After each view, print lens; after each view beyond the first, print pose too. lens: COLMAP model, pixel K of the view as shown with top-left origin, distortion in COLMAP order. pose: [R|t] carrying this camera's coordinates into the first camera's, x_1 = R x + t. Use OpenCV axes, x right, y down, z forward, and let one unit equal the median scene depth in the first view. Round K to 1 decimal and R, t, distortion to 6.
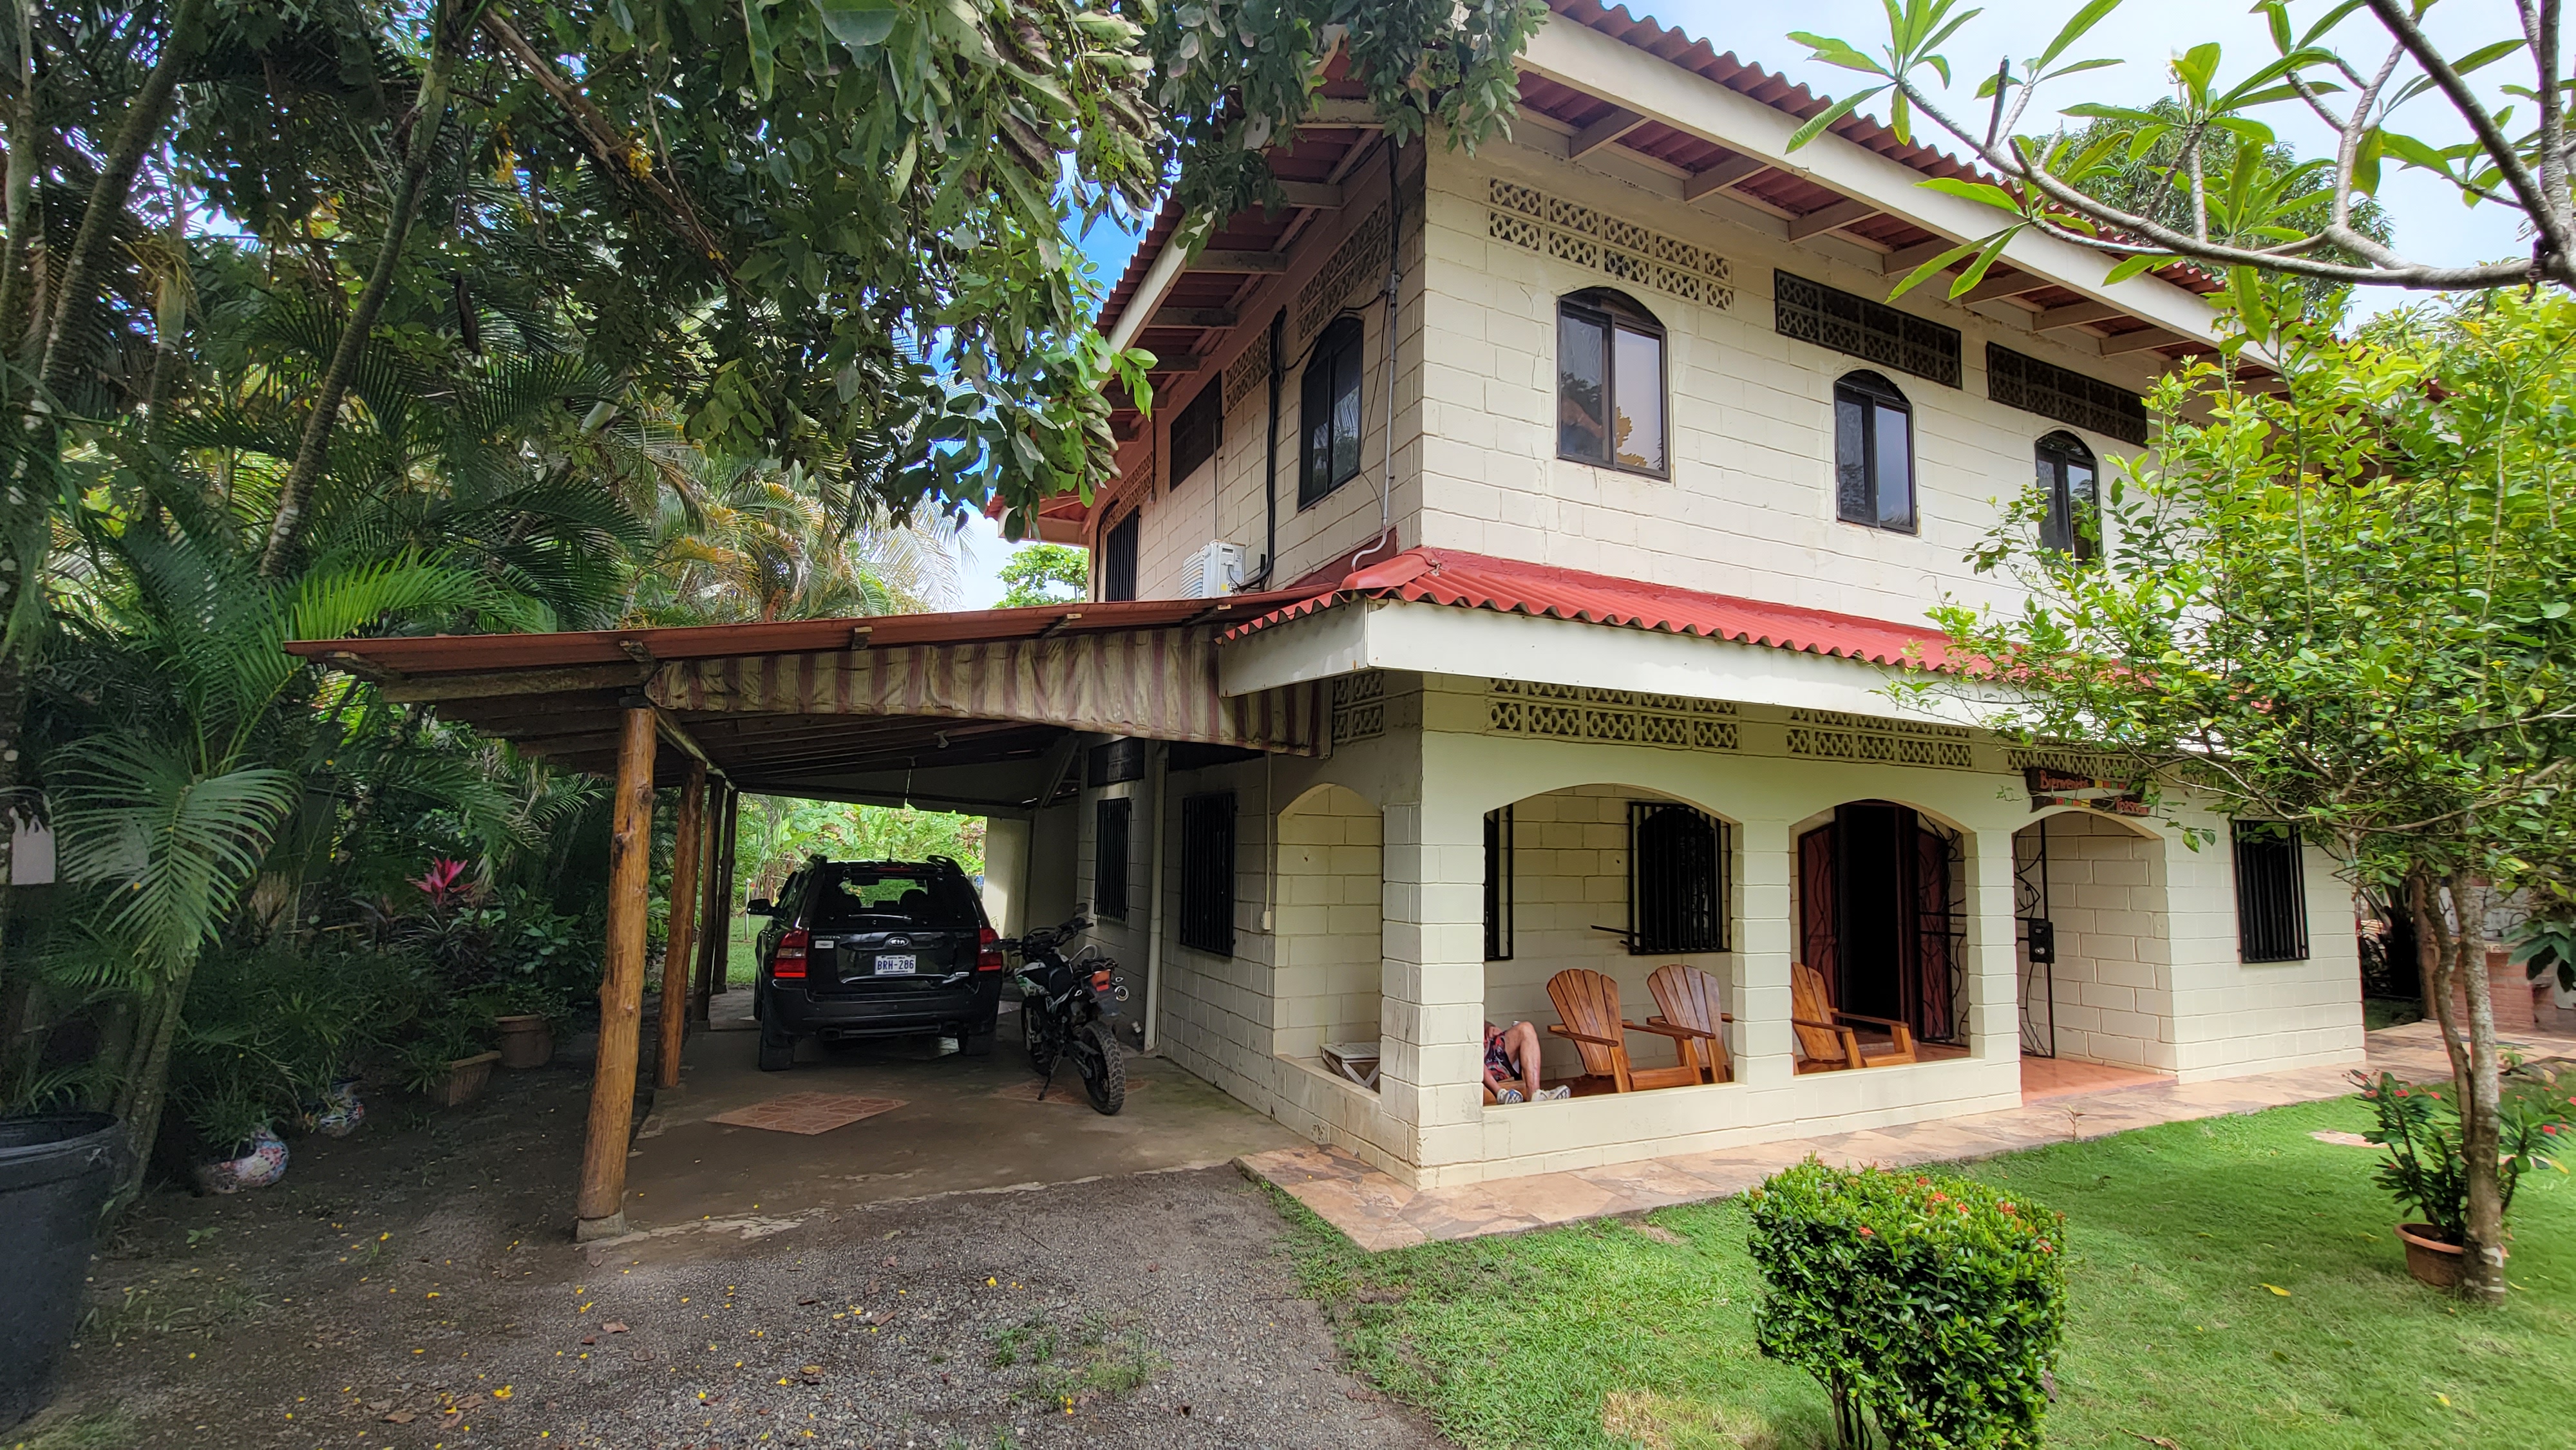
lens RADIAL K [[1052.6, 0, 1281.3], [0, 1052.6, 754.2], [0, 0, 1]] dist [-0.001977, -0.002424]
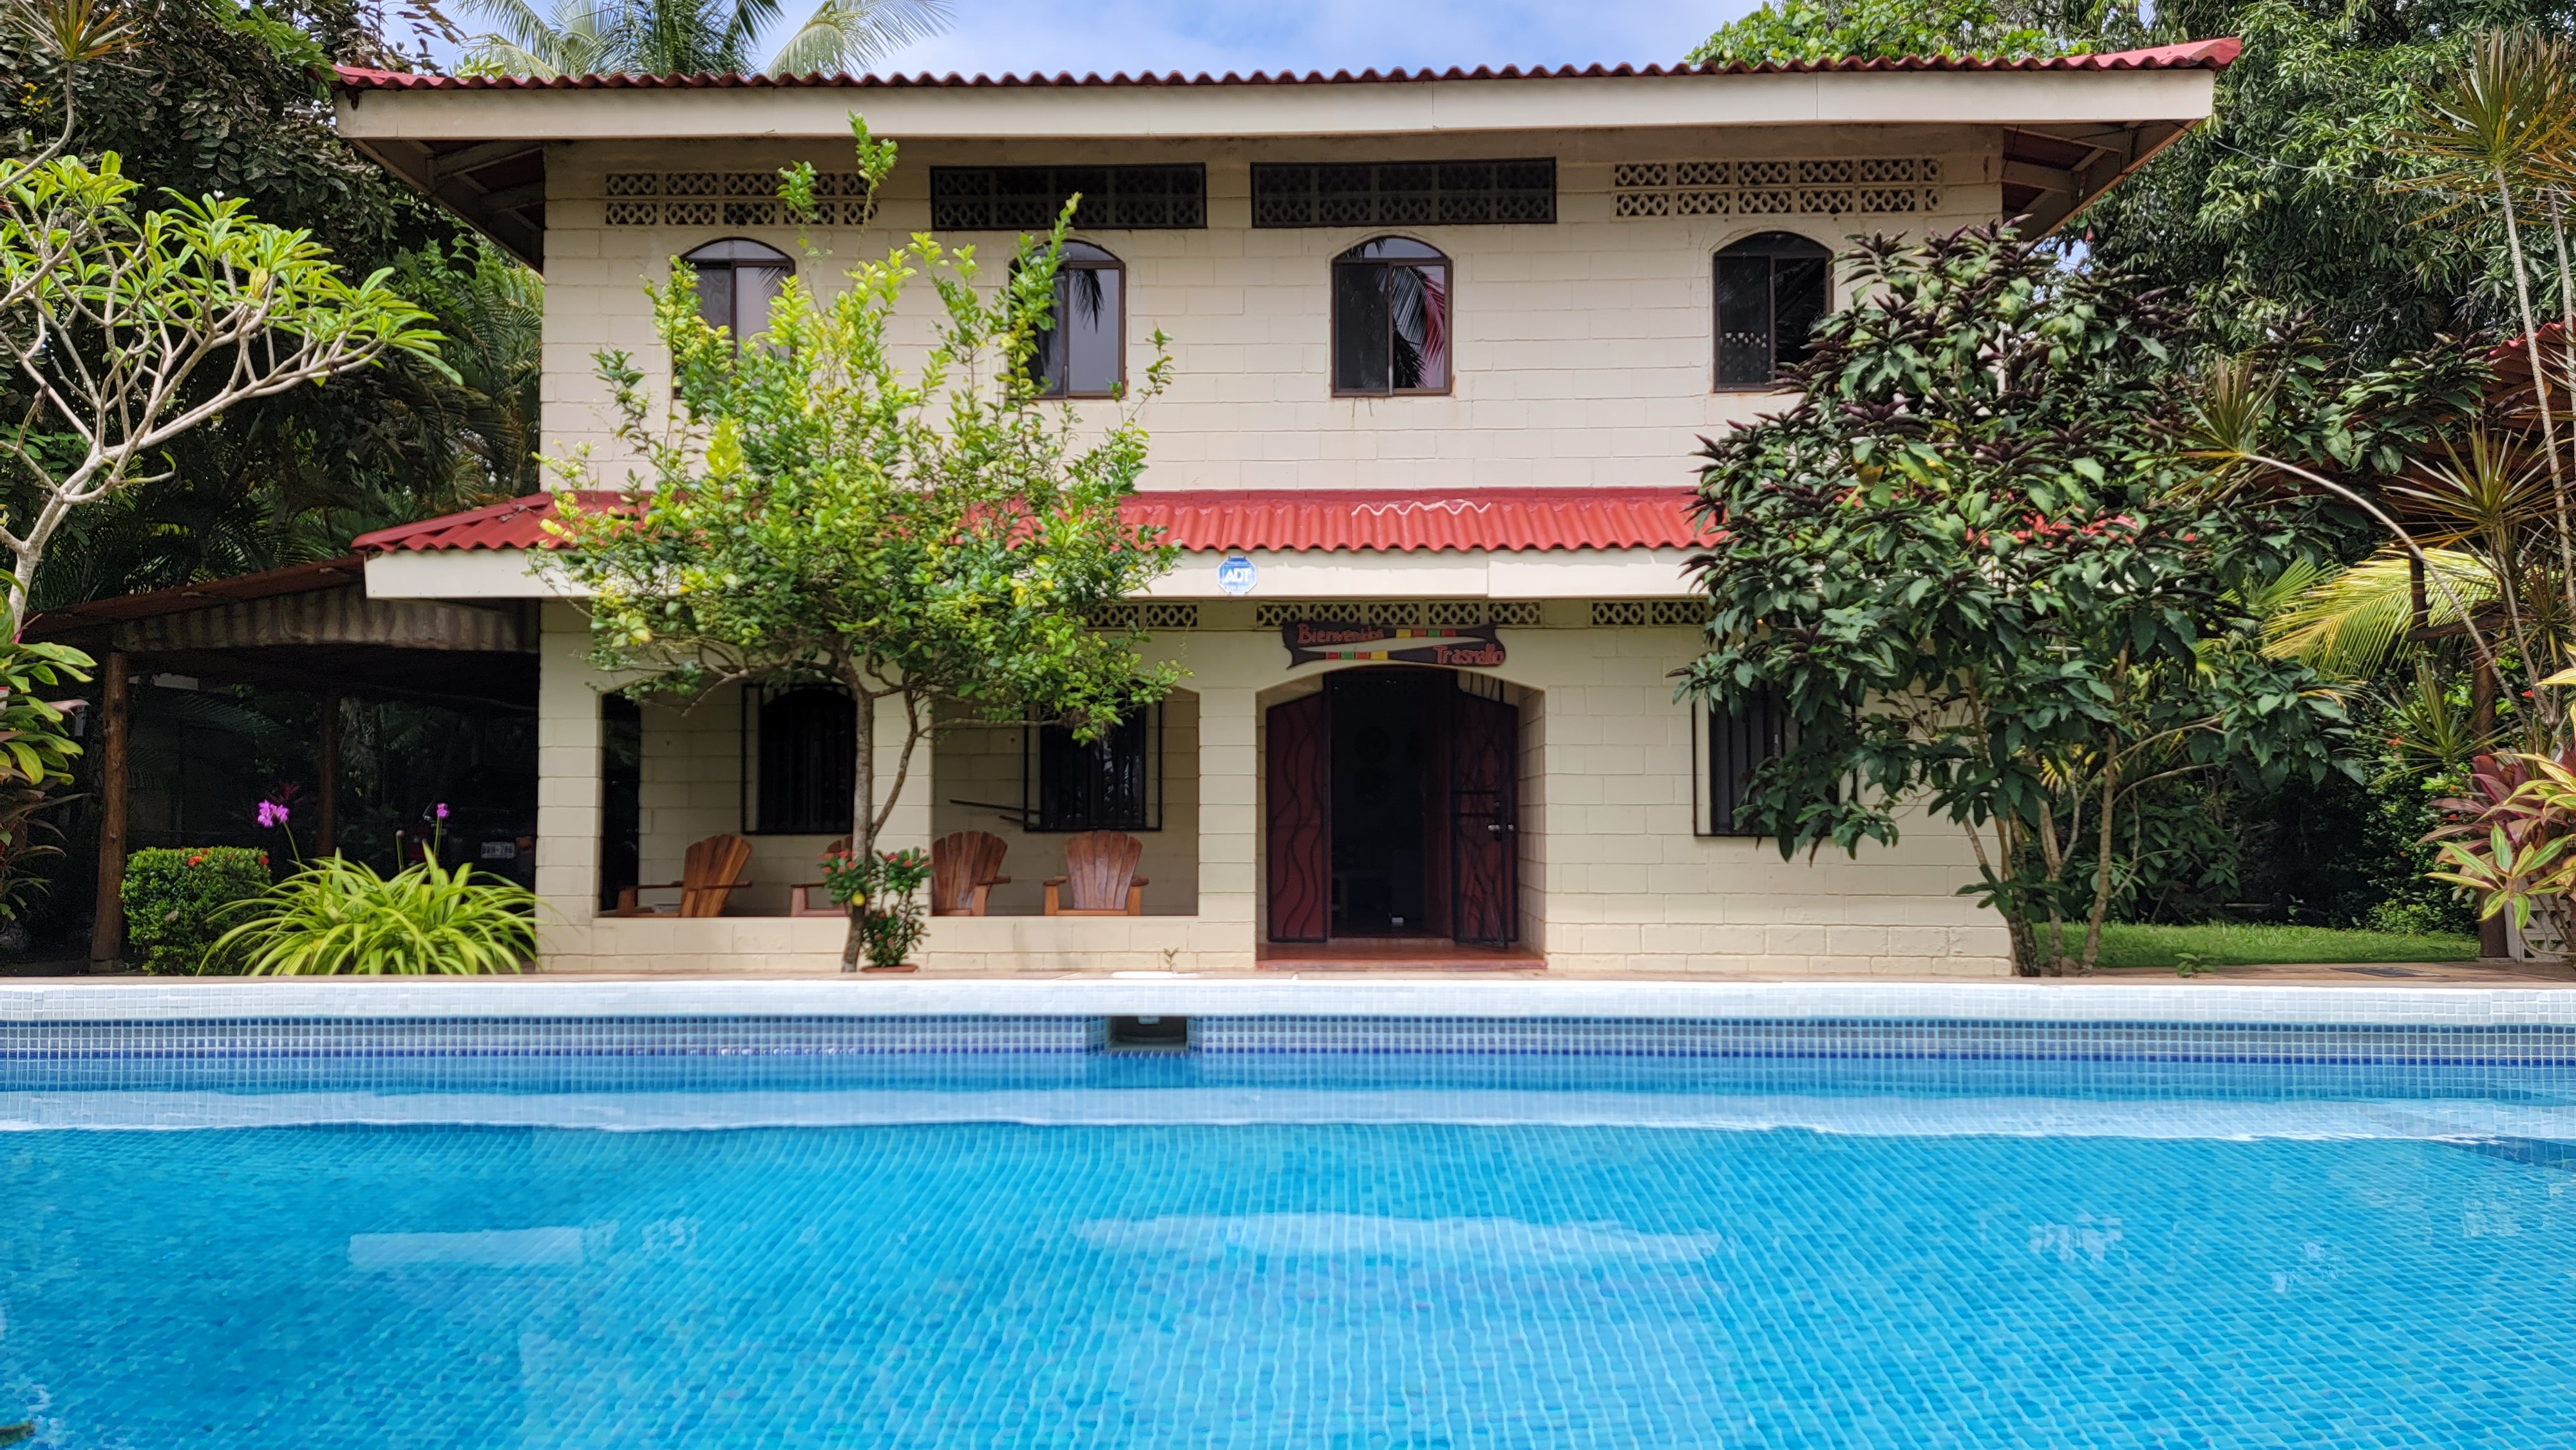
lens RADIAL K [[1816.6, 0, 1271.8], [0, 1816.6, 711.0], [0, 0, 1]] dist [0.058088, 0.000393]
pose [[0.898288, -0.043273, -0.437271, 1.513686], [0.061107, 0.997772, 0.026791, 0.051493], [0.435137, -0.050787, 0.898931, -0.513118]]
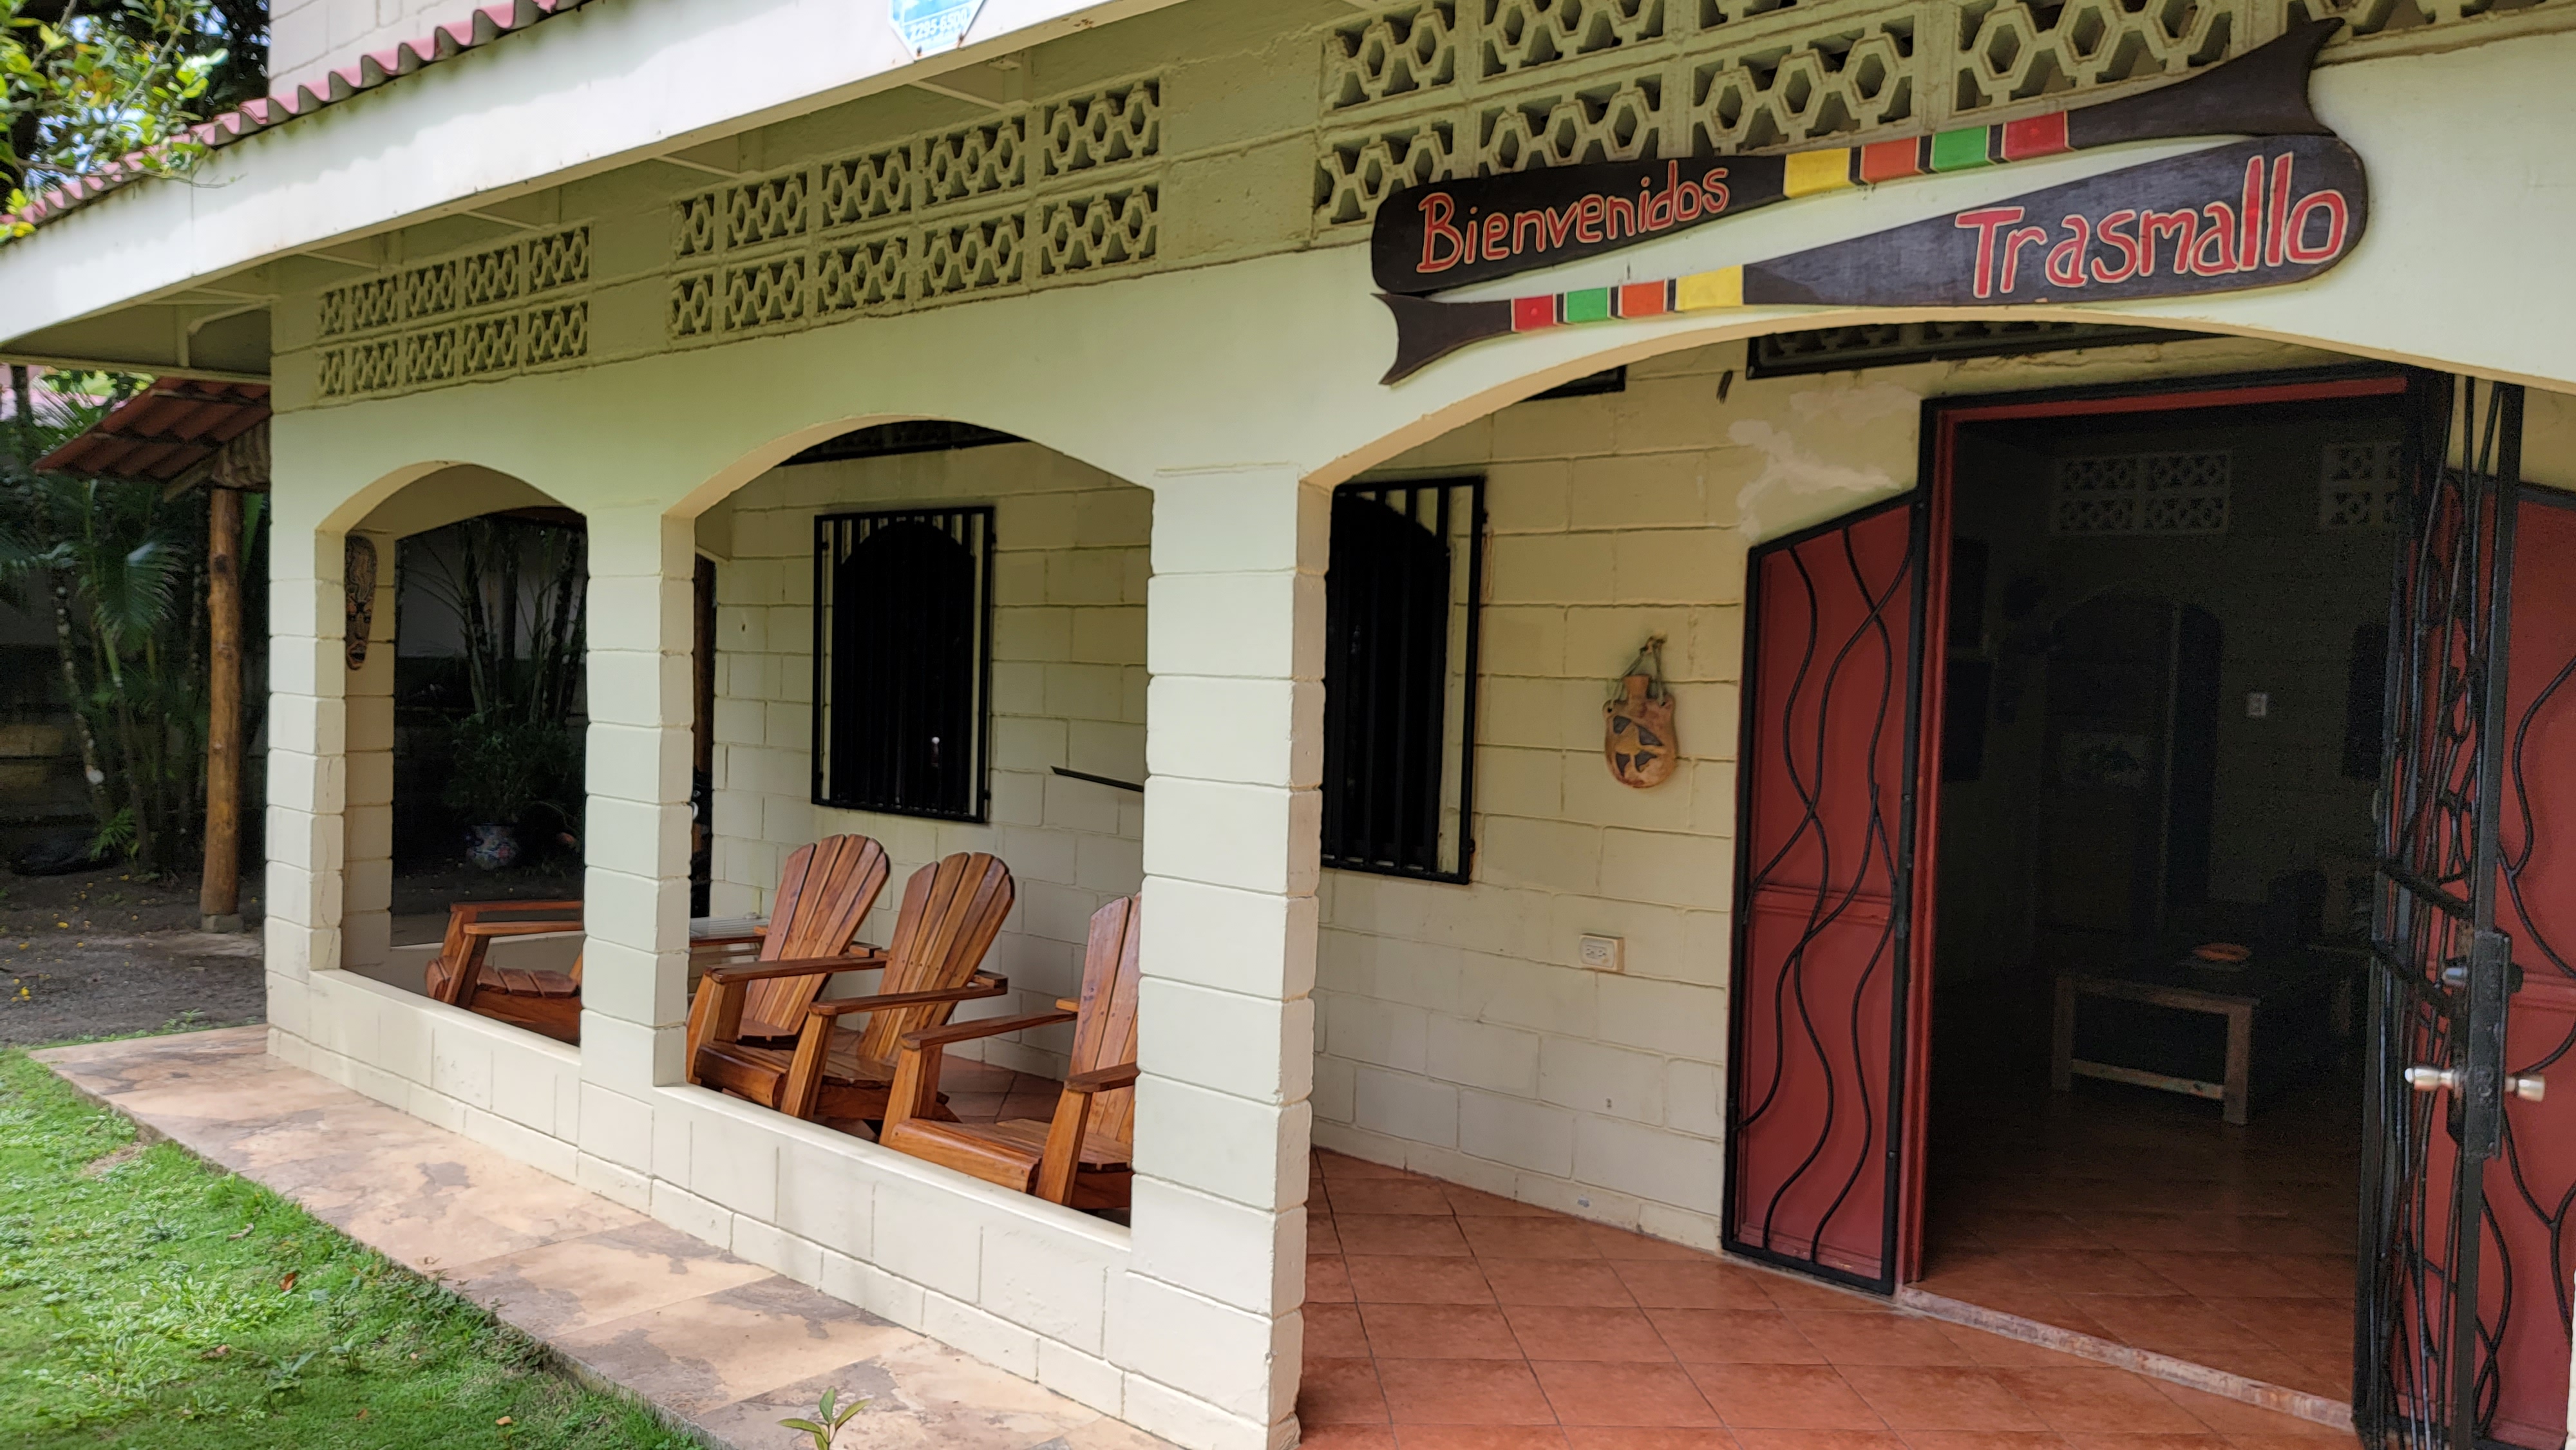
lens RADIAL K [[1778.9, 0, 1285.7], [0, 1778.9, 748.7], [0, 0, 1]] dist [0.050274, -0.000455]
pose [[0.418722, 0.039043, -0.907275, 1.161813], [0.060675, 0.995640, 0.070849, 0.117192], [0.906085, -0.084715, 0.414527, 0.852853]]
